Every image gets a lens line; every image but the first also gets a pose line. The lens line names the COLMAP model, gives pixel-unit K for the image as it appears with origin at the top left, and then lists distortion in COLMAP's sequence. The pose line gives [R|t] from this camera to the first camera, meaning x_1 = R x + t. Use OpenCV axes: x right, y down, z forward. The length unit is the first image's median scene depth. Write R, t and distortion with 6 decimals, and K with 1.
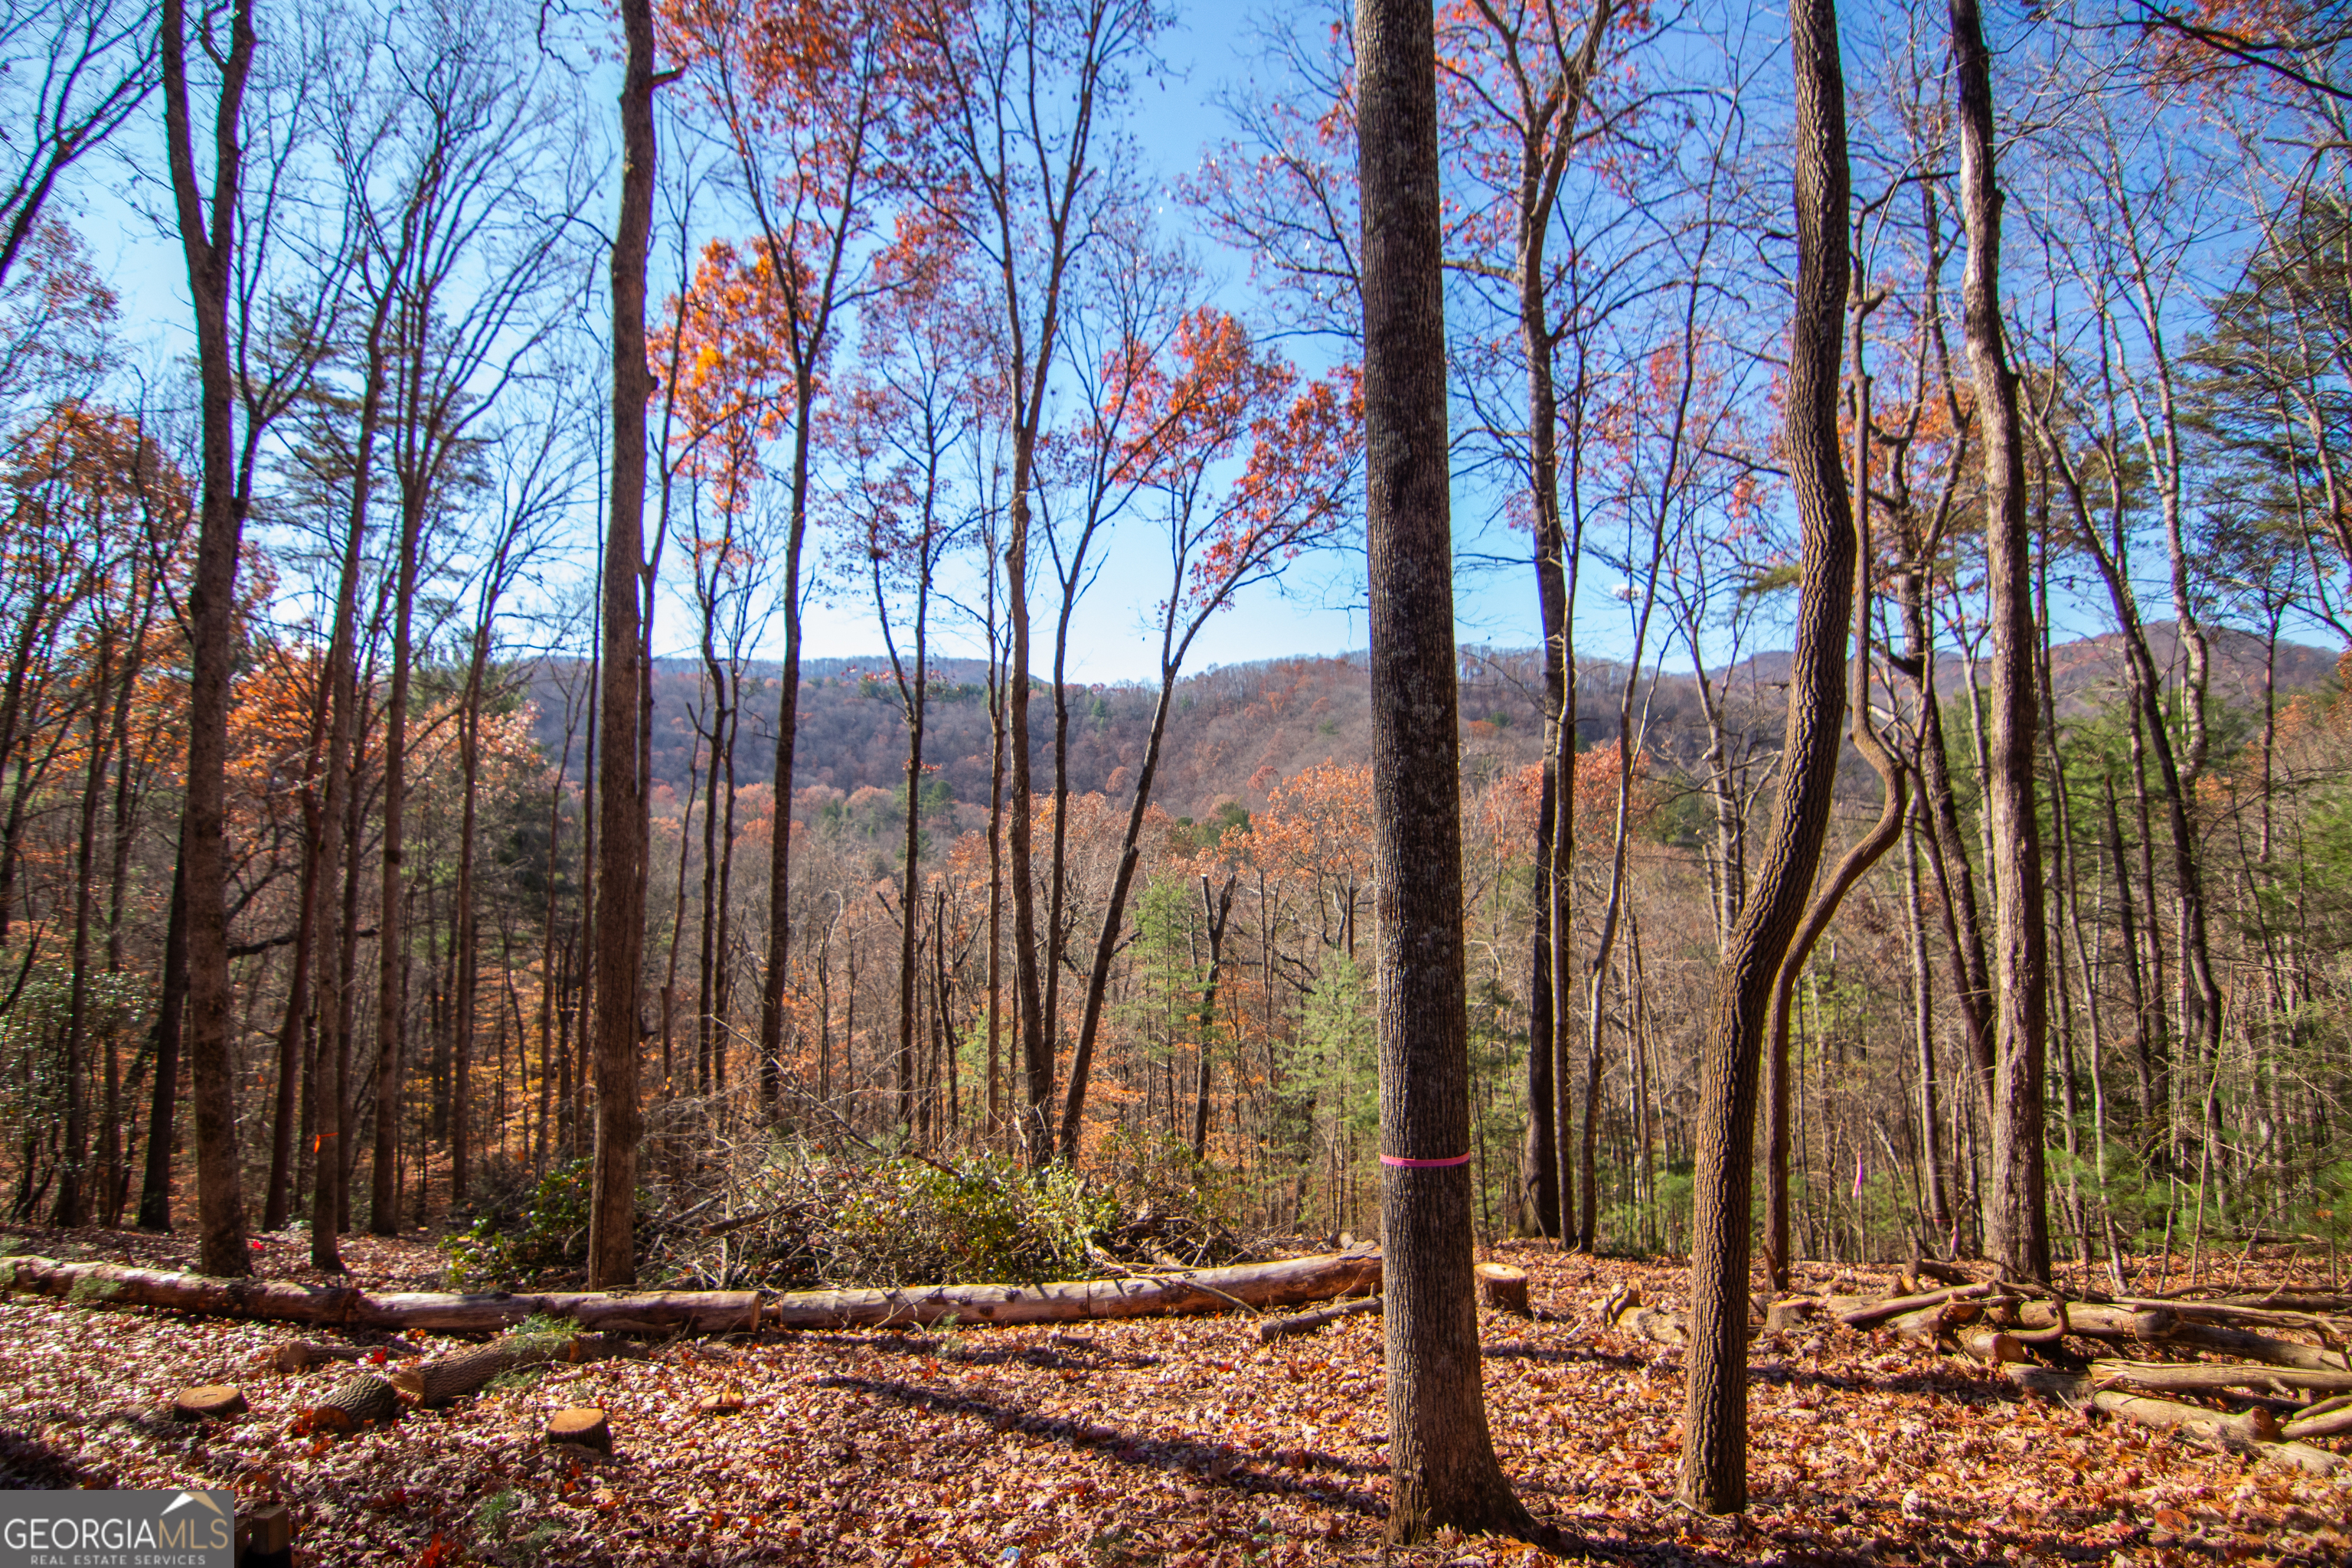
lens RADIAL K [[1173.9, 0, 1178.6], [0, 1173.9, 777.3], [0, 0, 1]] dist [-0.015665, -0.006383]
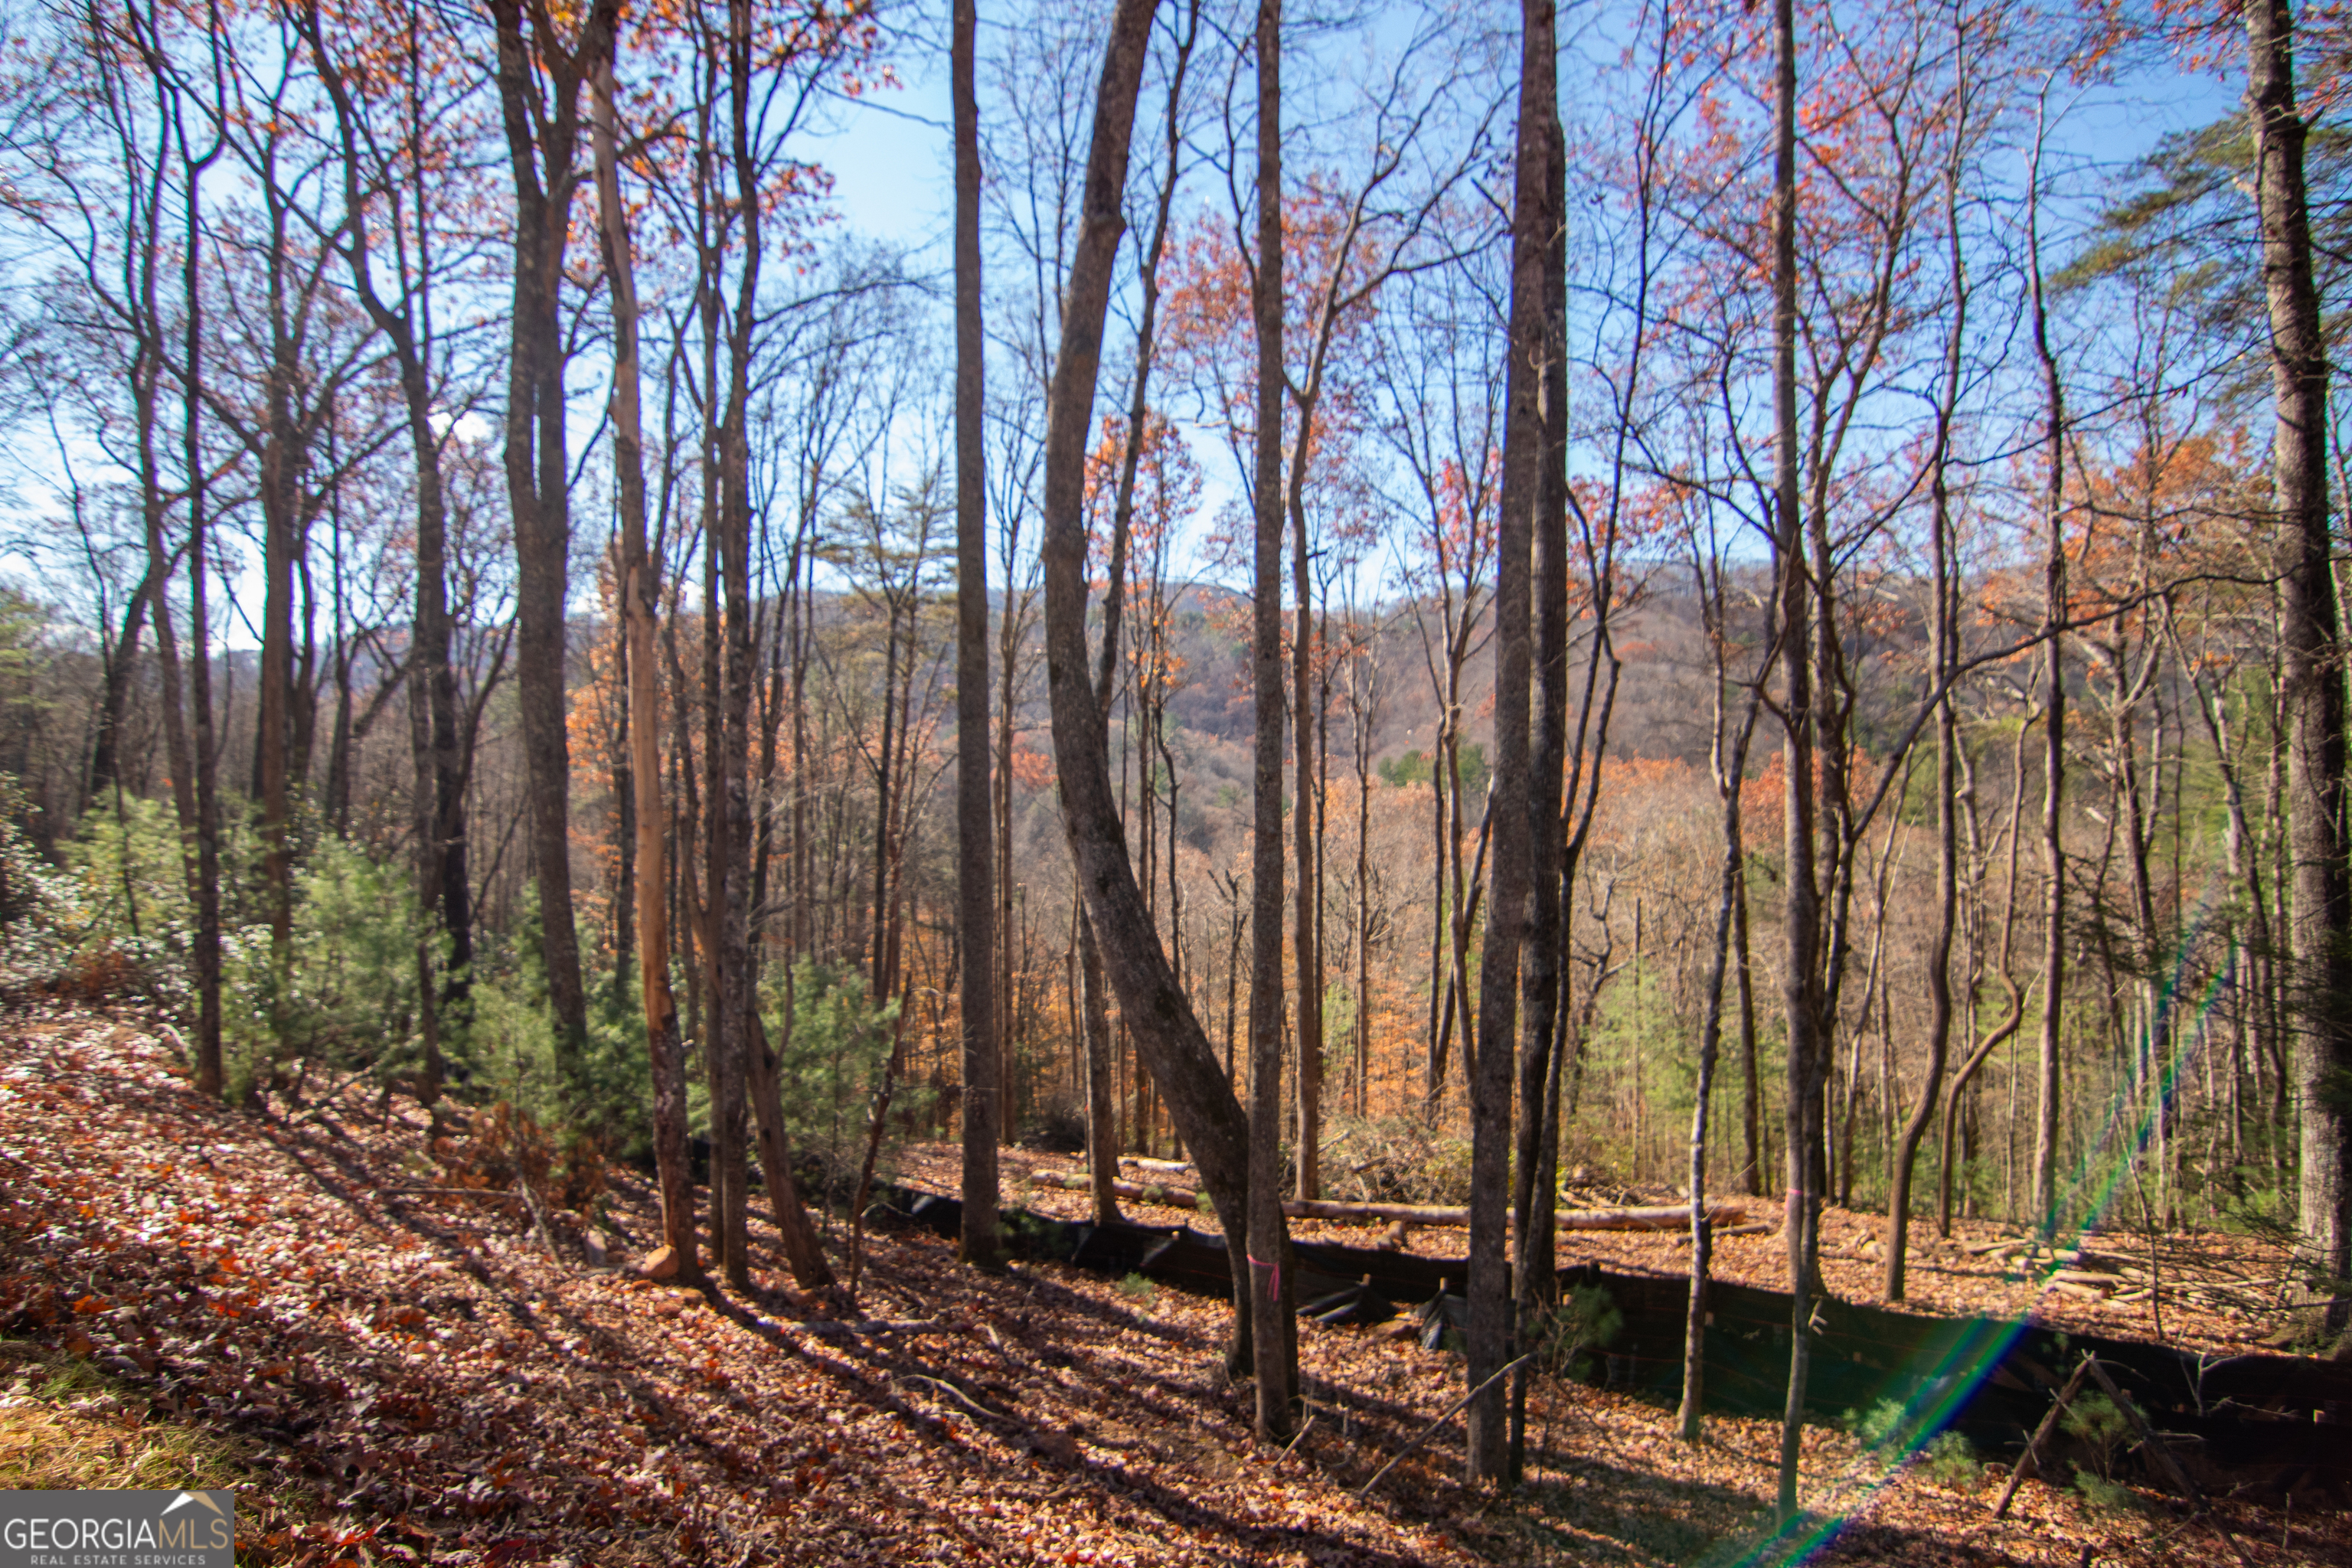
lens RADIAL K [[1173.9, 0, 1168.5], [0, 1173.9, 785.2], [0, 0, 1]] dist [-0.015665, -0.006383]
pose [[0.981554, -0.002984, -0.191162, -0.224997], [0.017315, 0.997157, 0.073341, -0.269381], [0.190400, -0.075298, 0.978815, -0.613536]]
